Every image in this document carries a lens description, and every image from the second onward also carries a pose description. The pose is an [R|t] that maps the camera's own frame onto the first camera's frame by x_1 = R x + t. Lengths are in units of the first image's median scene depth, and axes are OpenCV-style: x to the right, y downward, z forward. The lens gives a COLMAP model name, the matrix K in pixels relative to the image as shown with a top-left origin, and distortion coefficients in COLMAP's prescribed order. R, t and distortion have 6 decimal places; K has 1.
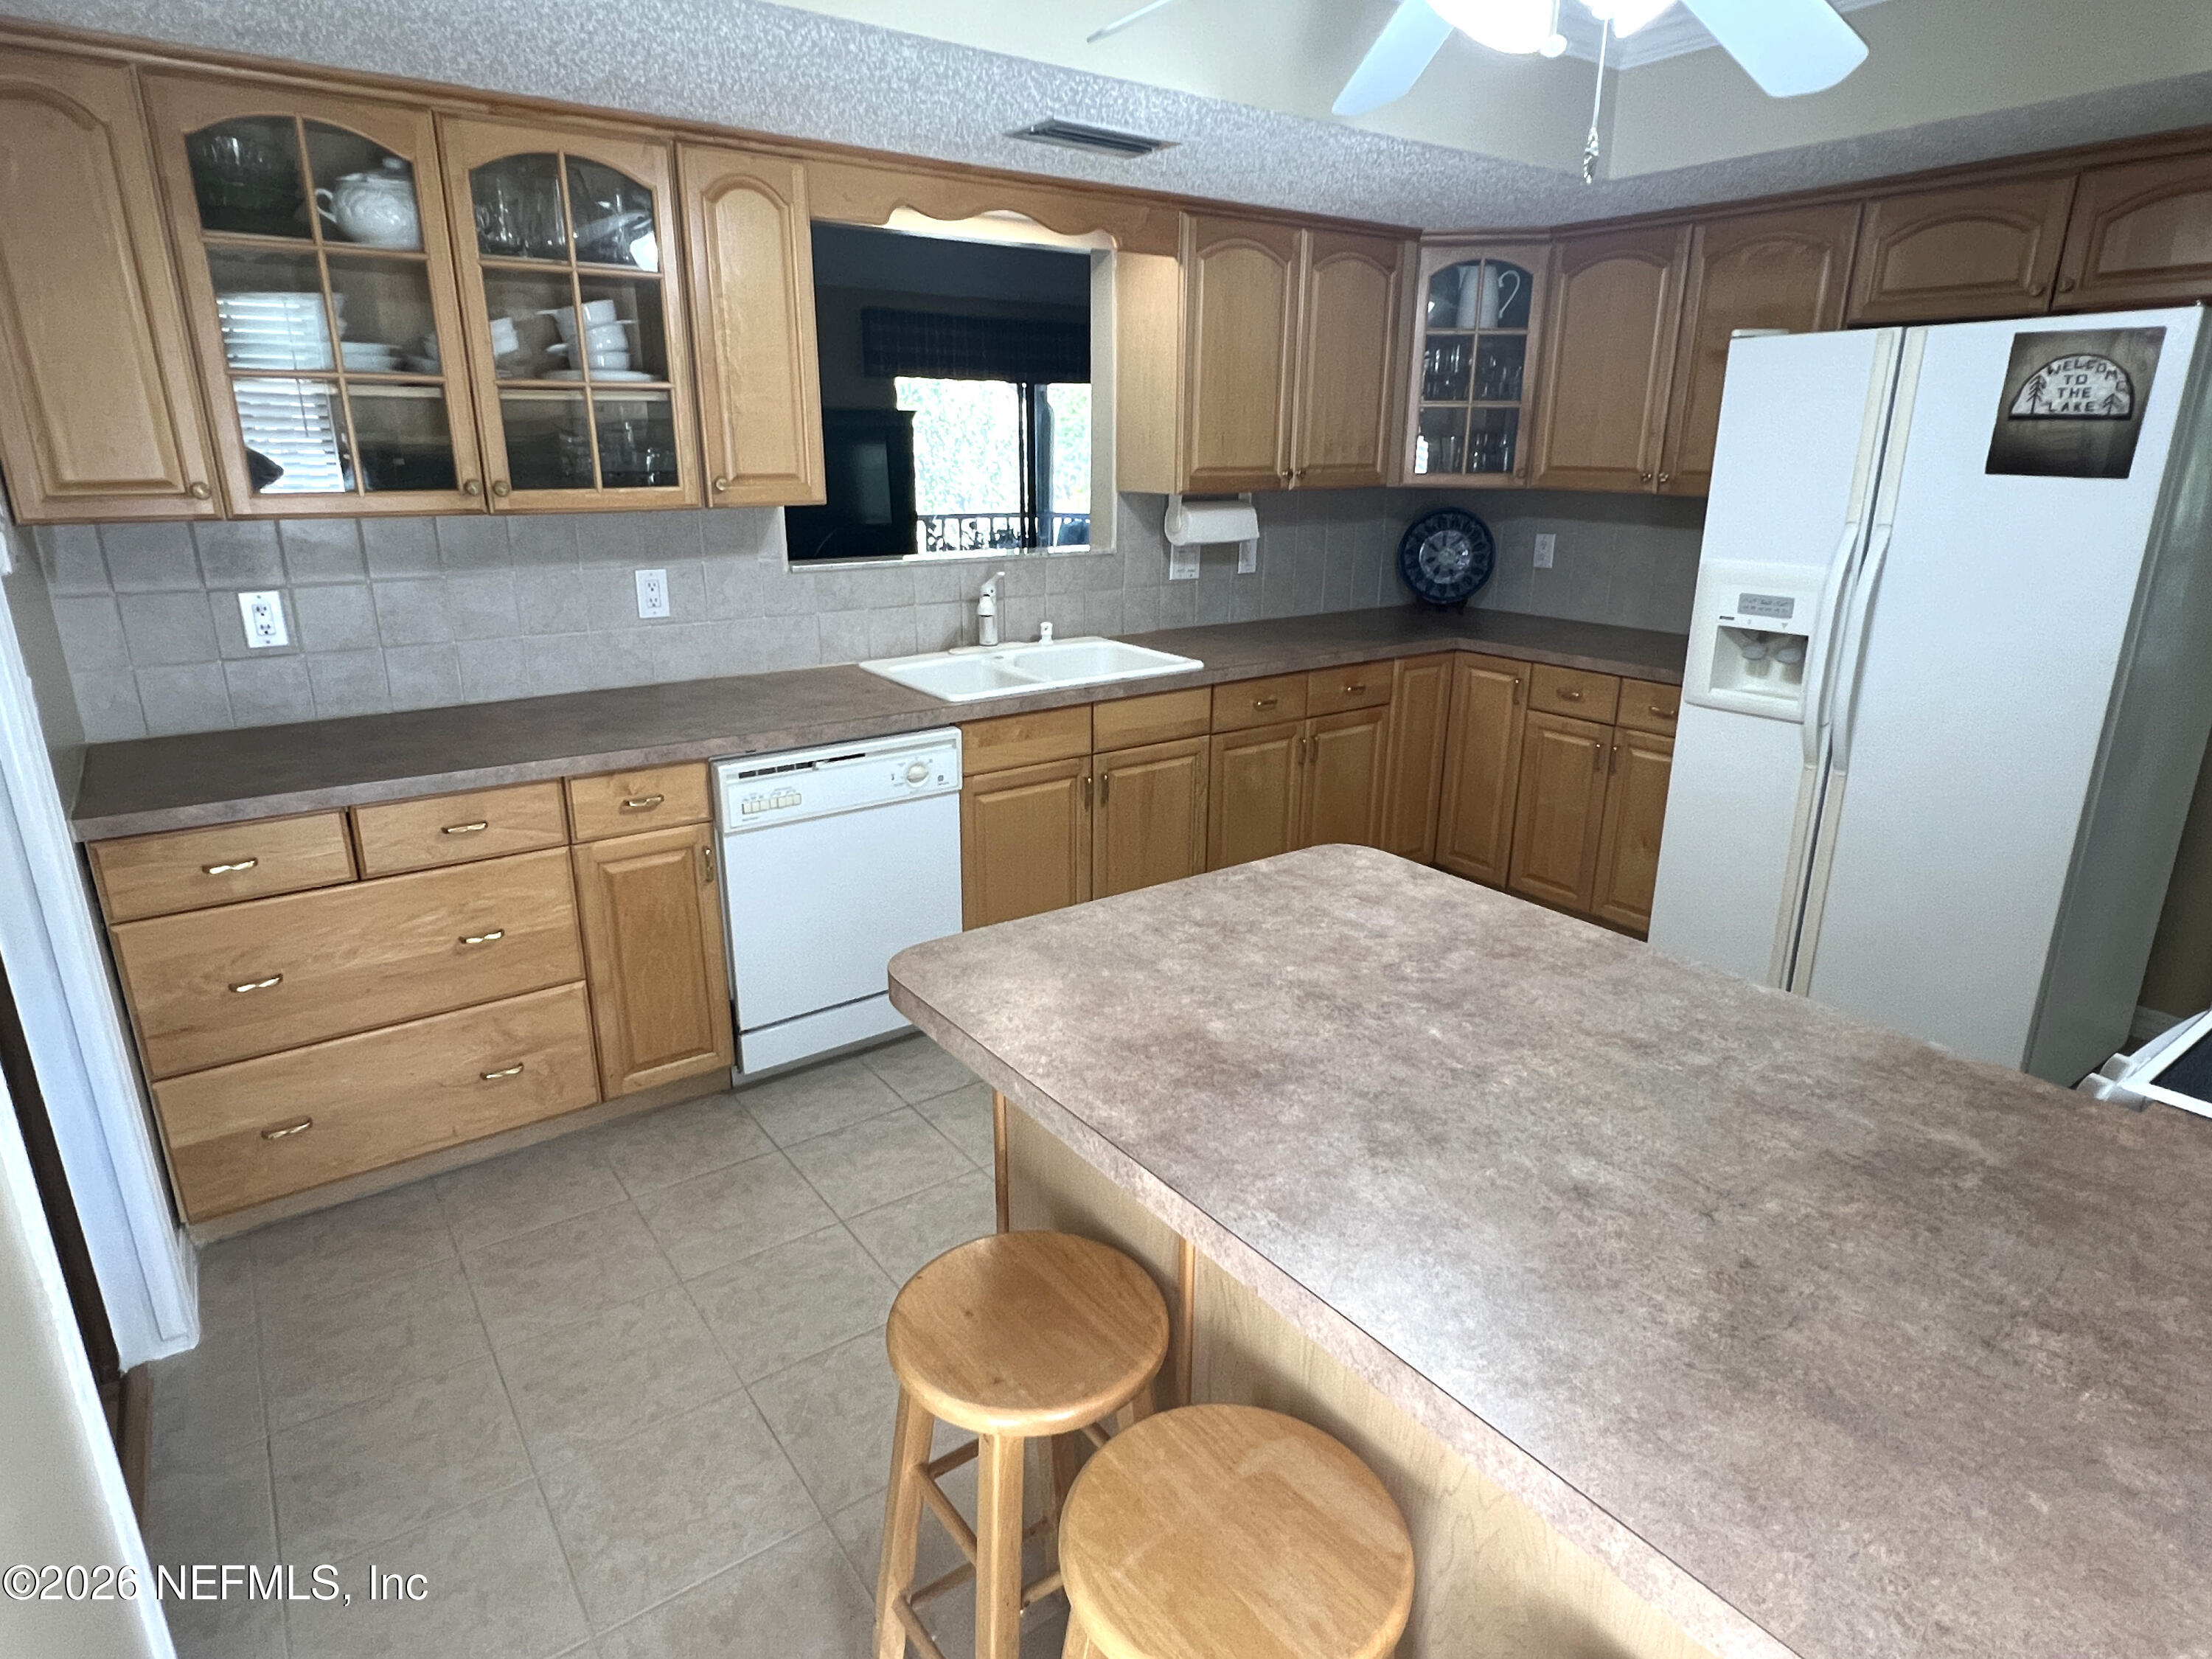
lens RADIAL K [[1233.8, 0, 1101.0], [0, 1233.8, 821.8], [0, 0, 1]] dist [-0.002498, 0.001567]
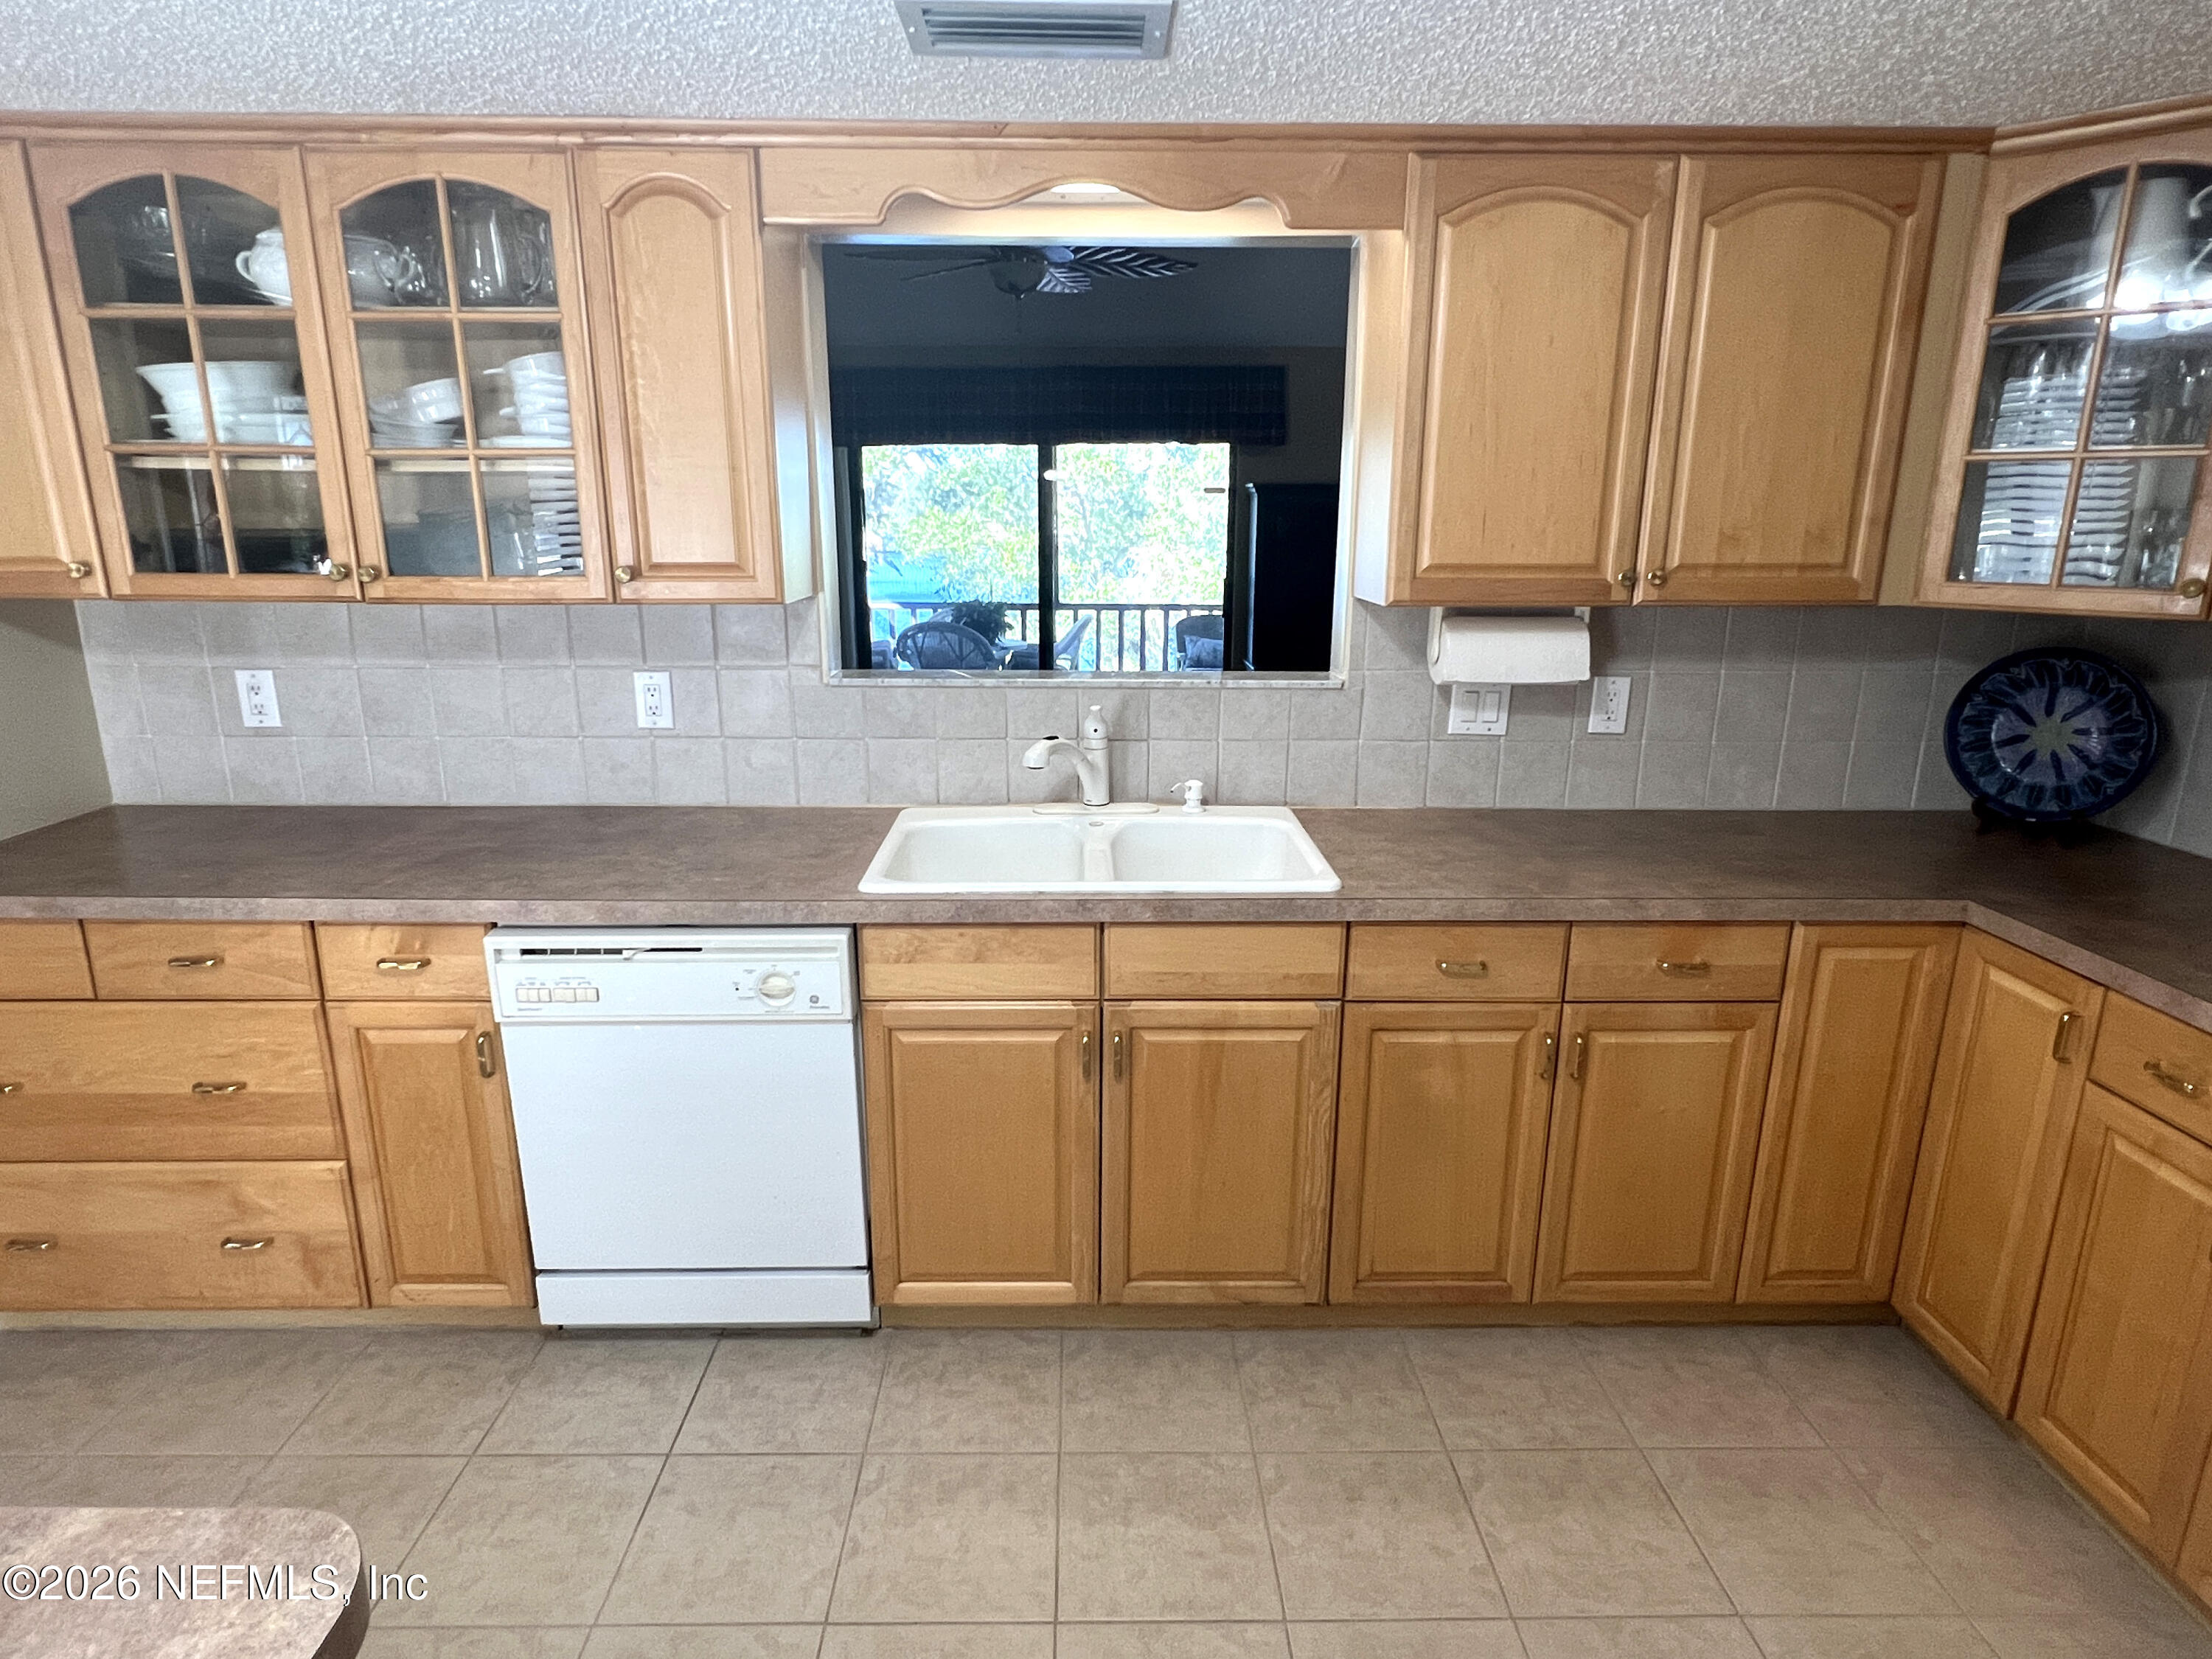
lens RADIAL K [[1233.8, 0, 1101.0], [0, 1233.8, 821.8], [0, 0, 1]] dist [-0.002498, 0.001567]
pose [[0.816049, 0.140498, -0.560646, 0.368839], [-0.173150, 0.984882, -0.005217, -0.154931], [0.551437, 0.101333, 0.828039, 0.495276]]
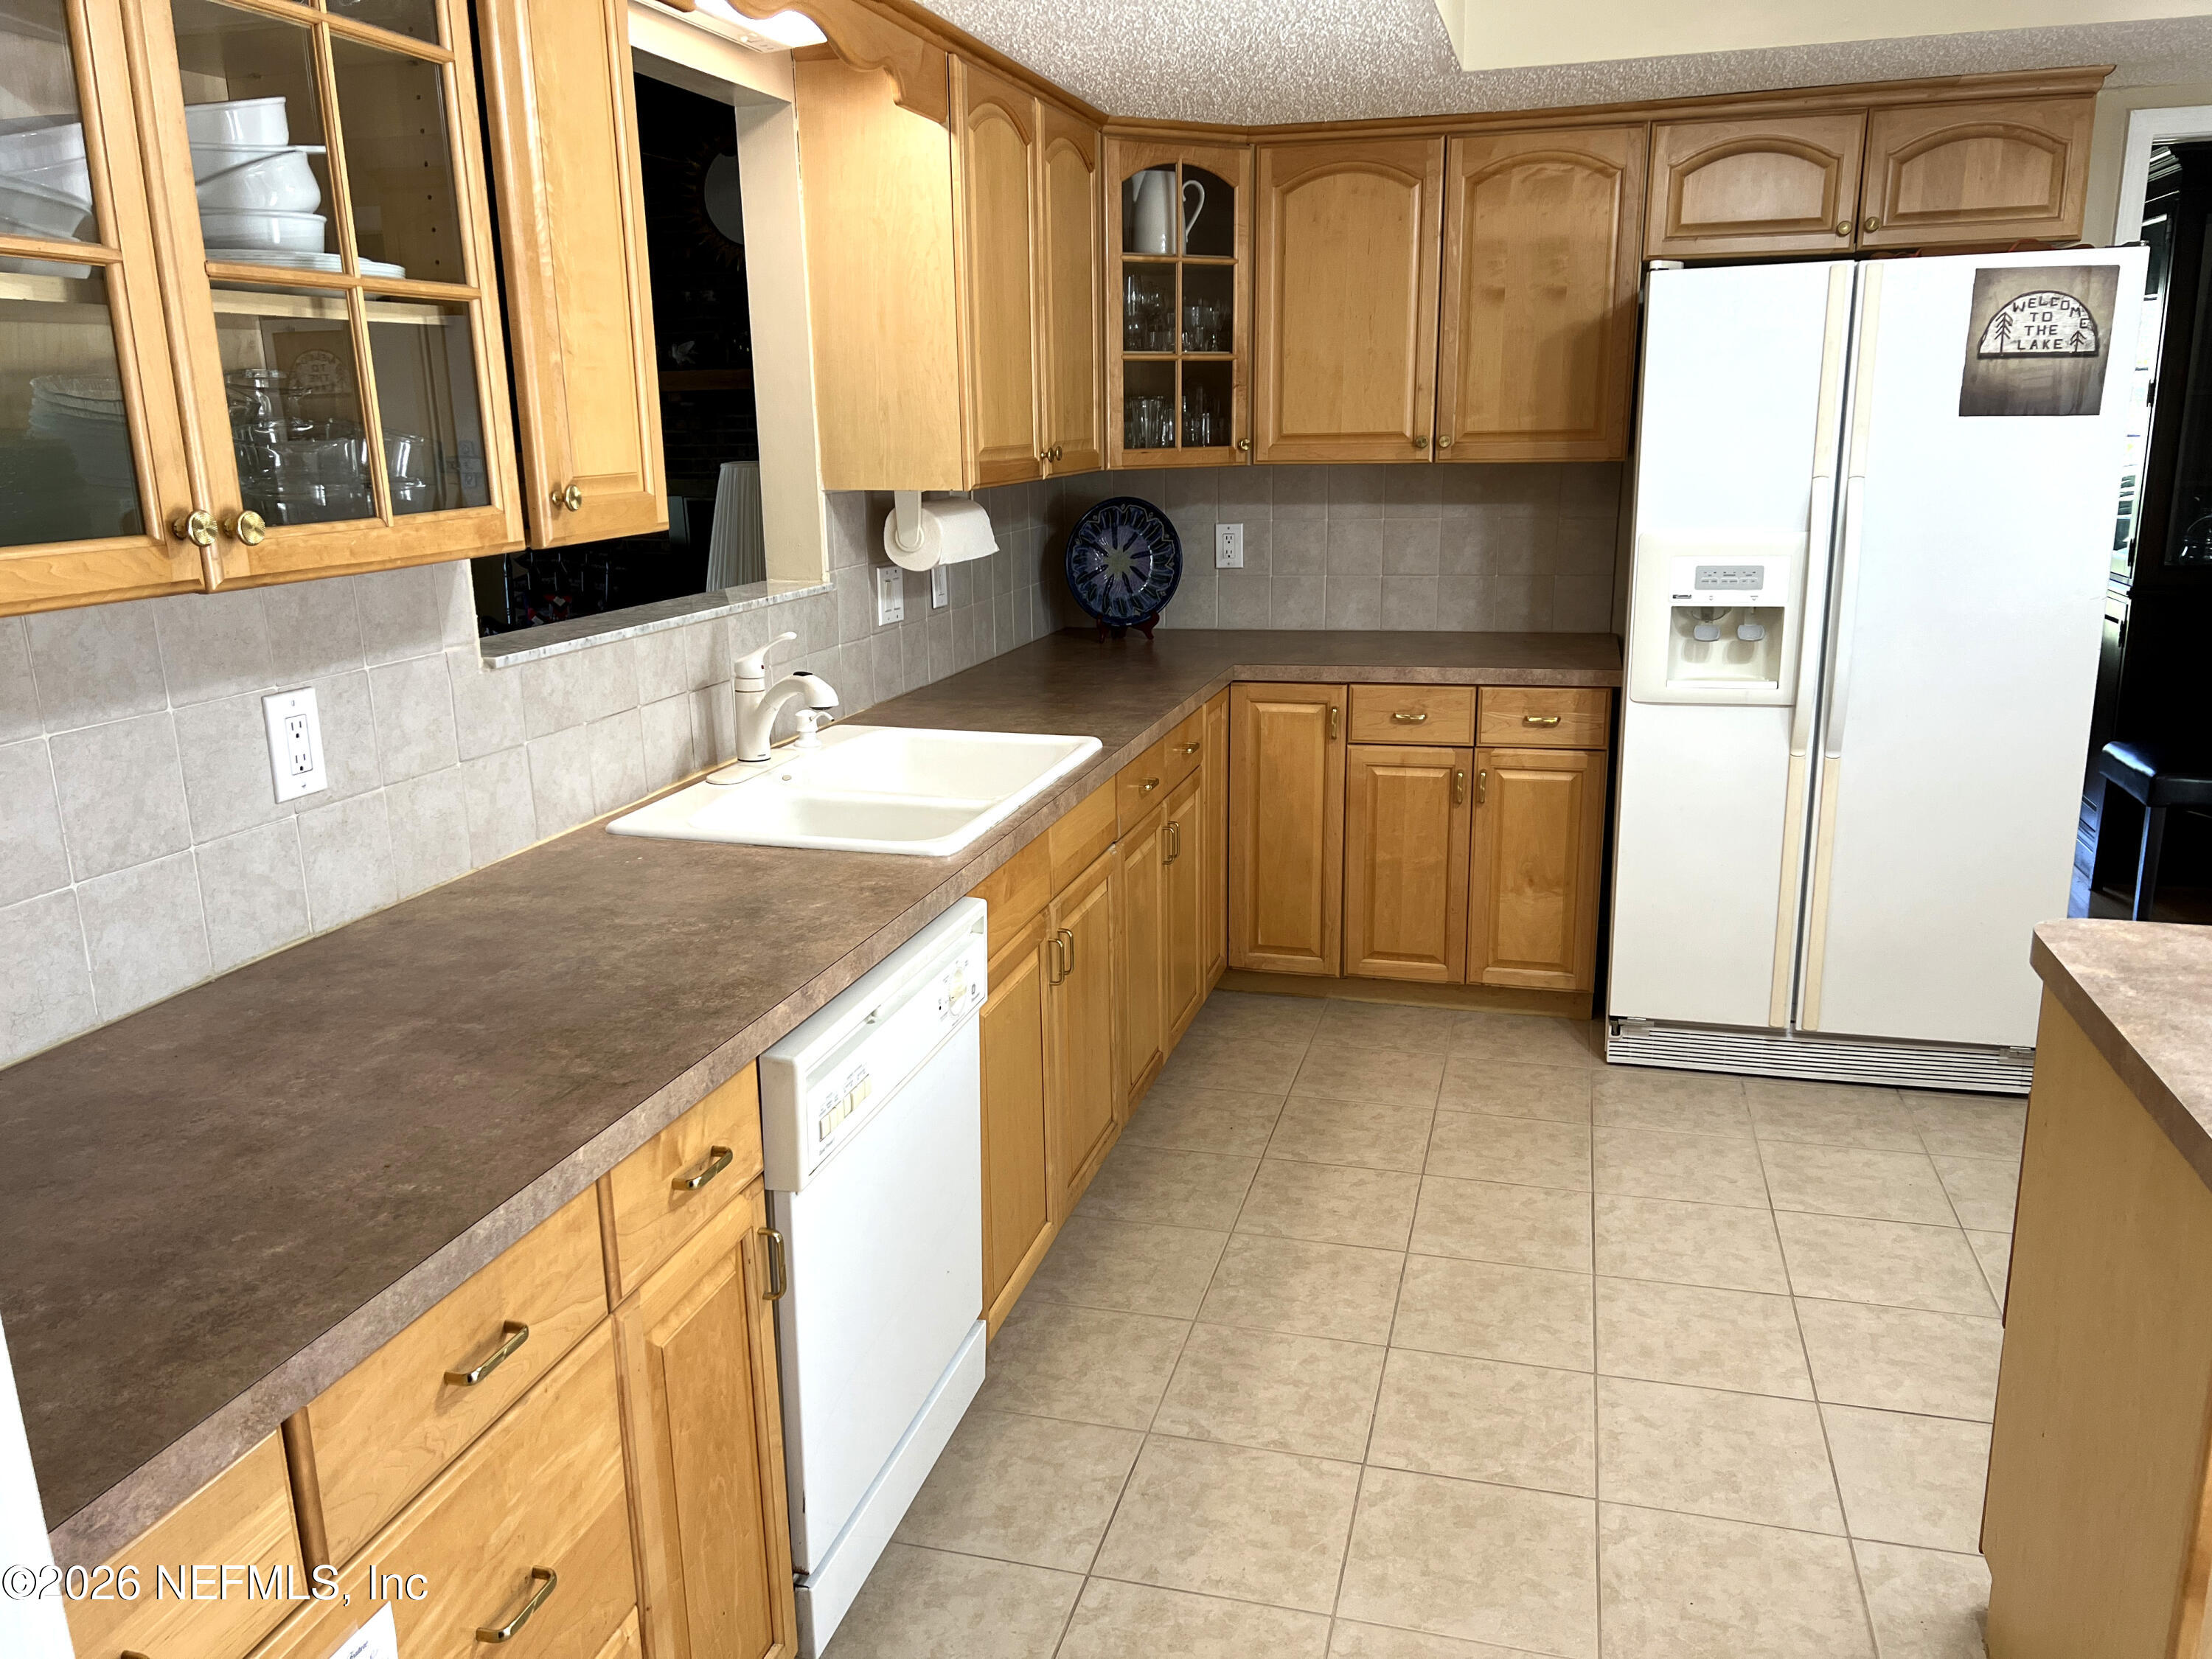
lens RADIAL K [[1650.9, 0, 1119.3], [0, 1650.9, 842.4], [0, 0, 1]] dist [0.069682, -0.079490]
pose [[0.778444, -0.173803, 0.603173, -0.516991], [0.206301, 0.978363, 0.015664, -0.098358], [-0.592845, 0.112241, 0.797456, 0.336716]]
